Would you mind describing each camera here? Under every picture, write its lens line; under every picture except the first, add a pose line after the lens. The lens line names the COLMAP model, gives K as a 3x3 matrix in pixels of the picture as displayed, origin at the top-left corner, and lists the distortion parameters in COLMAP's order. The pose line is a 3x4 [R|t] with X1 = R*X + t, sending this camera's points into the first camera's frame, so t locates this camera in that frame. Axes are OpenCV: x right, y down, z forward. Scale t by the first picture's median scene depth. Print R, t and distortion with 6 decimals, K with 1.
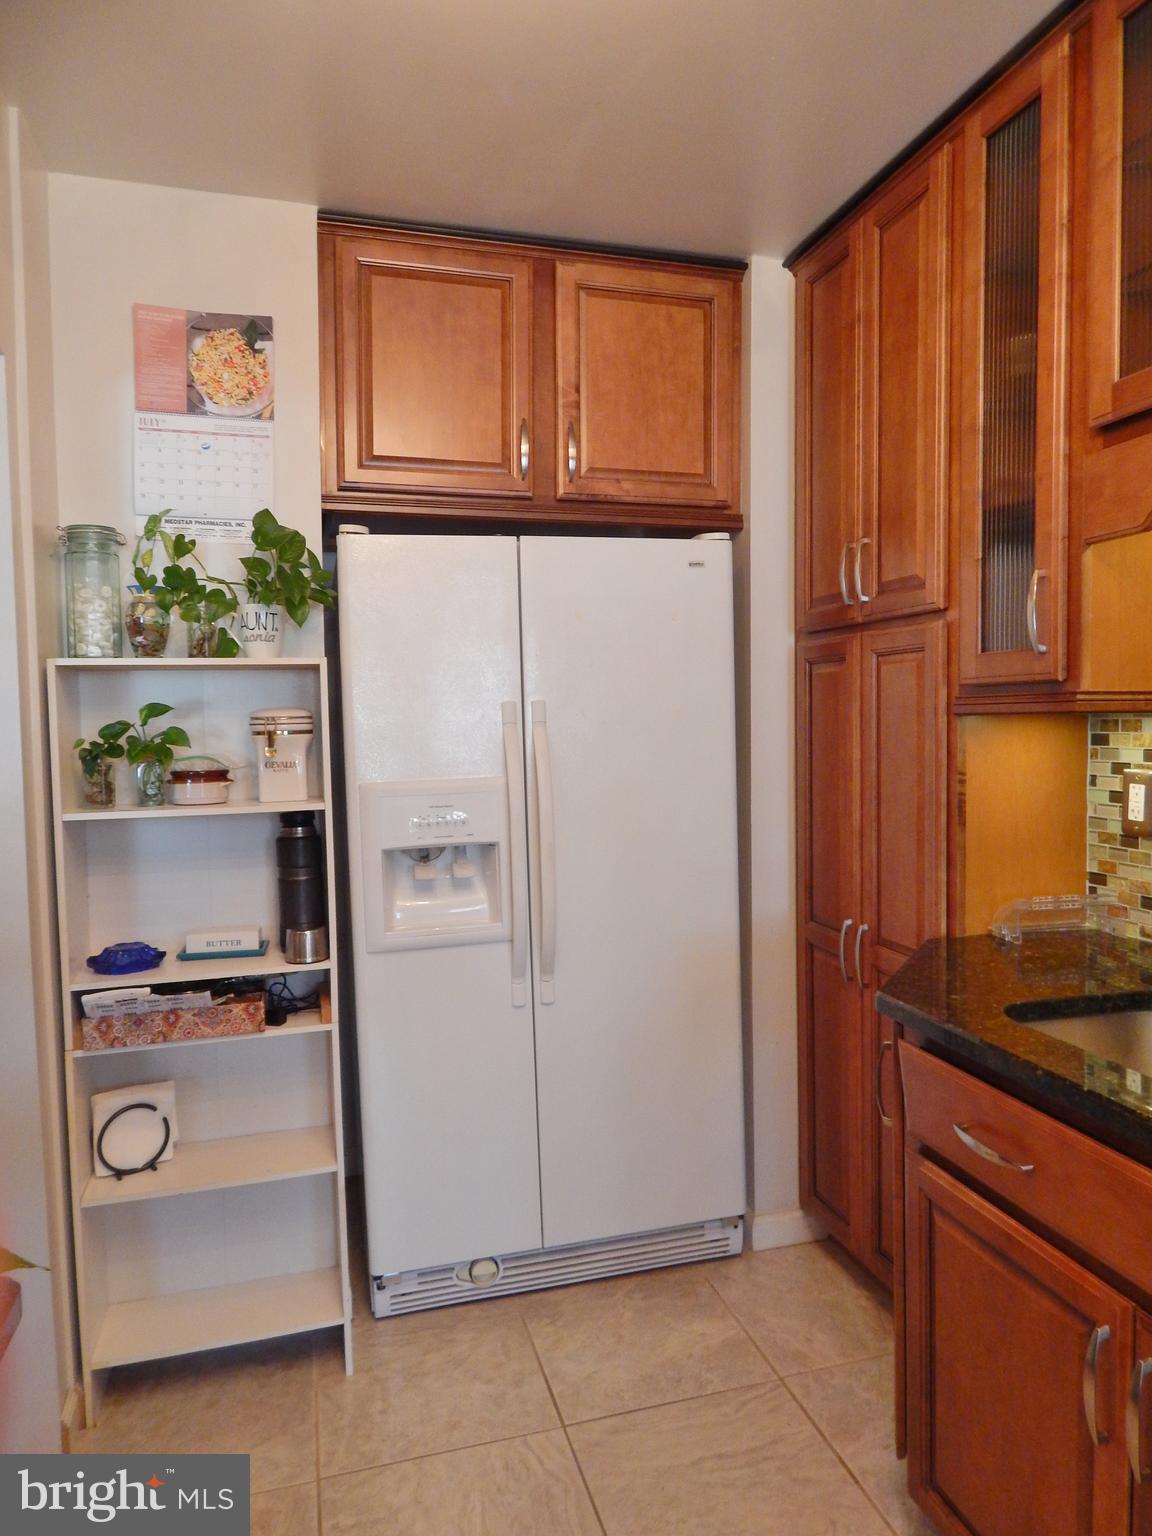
lens RADIAL K [[1026.4, 0, 577.9], [0, 1026.4, 766.4], [0, 0, 1]] dist [0.033218, -0.015372]
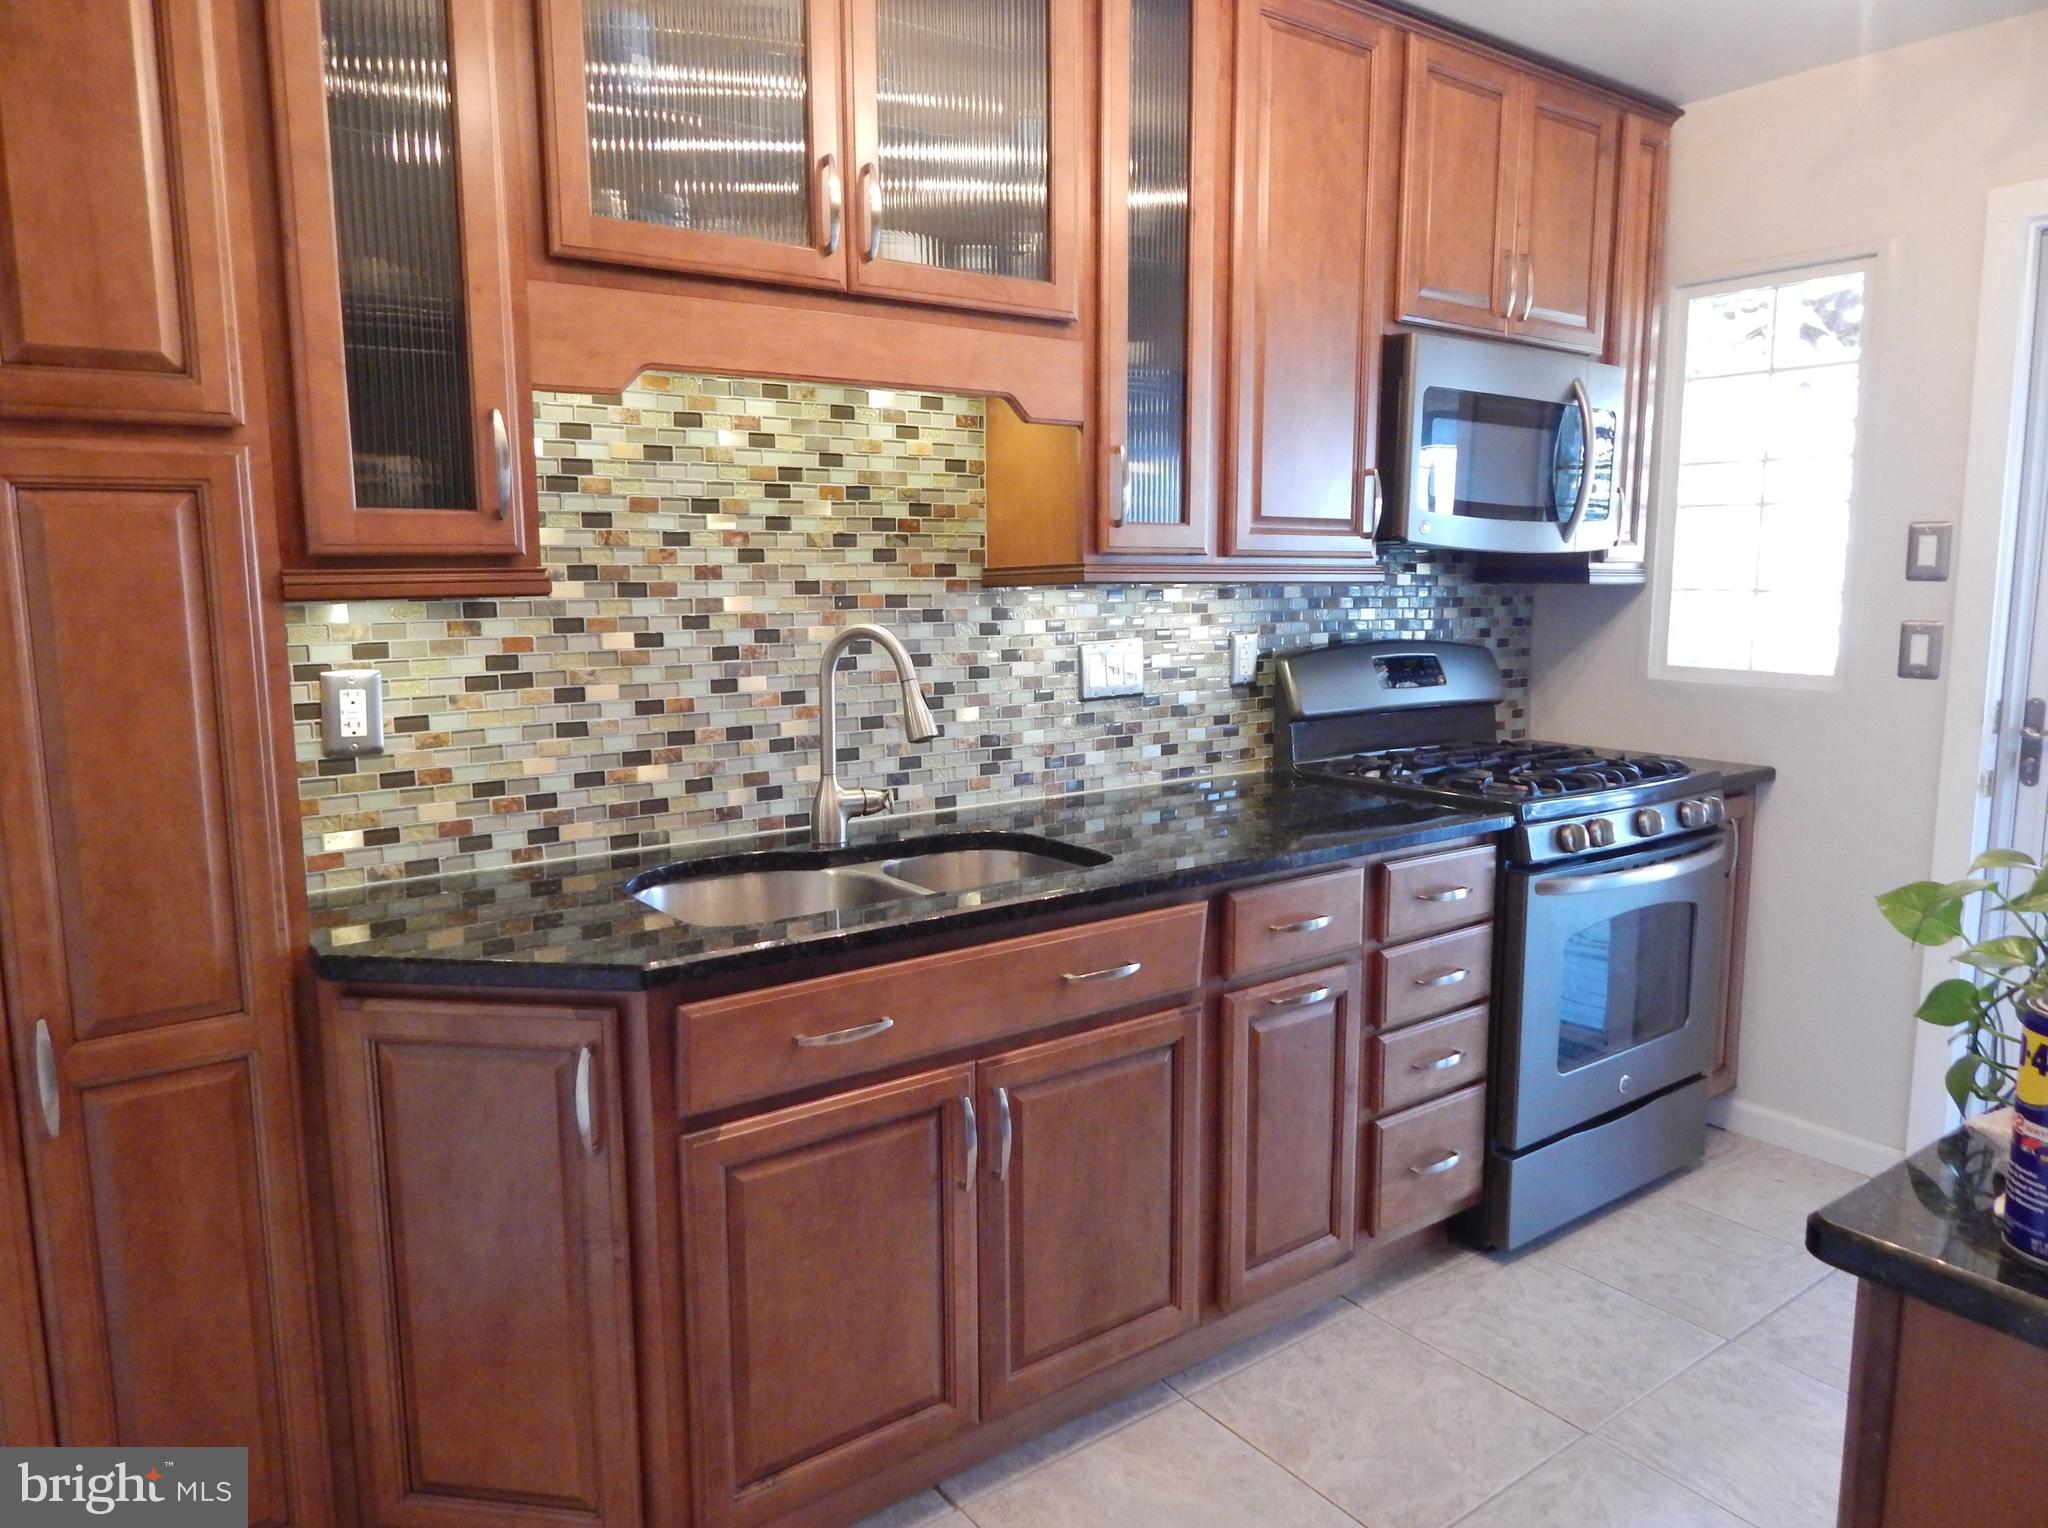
lens RADIAL K [[1368.5, 0, 1024.1], [0, 1368.5, 764.6], [0, 0, 1]] dist [0.033218, -0.015372]
pose [[-0.352373, -0.114699, 0.928804, -0.599669], [0.055902, 0.988109, 0.143231, -0.046886], [-0.934189, 0.102393, -0.341771, 0.886454]]
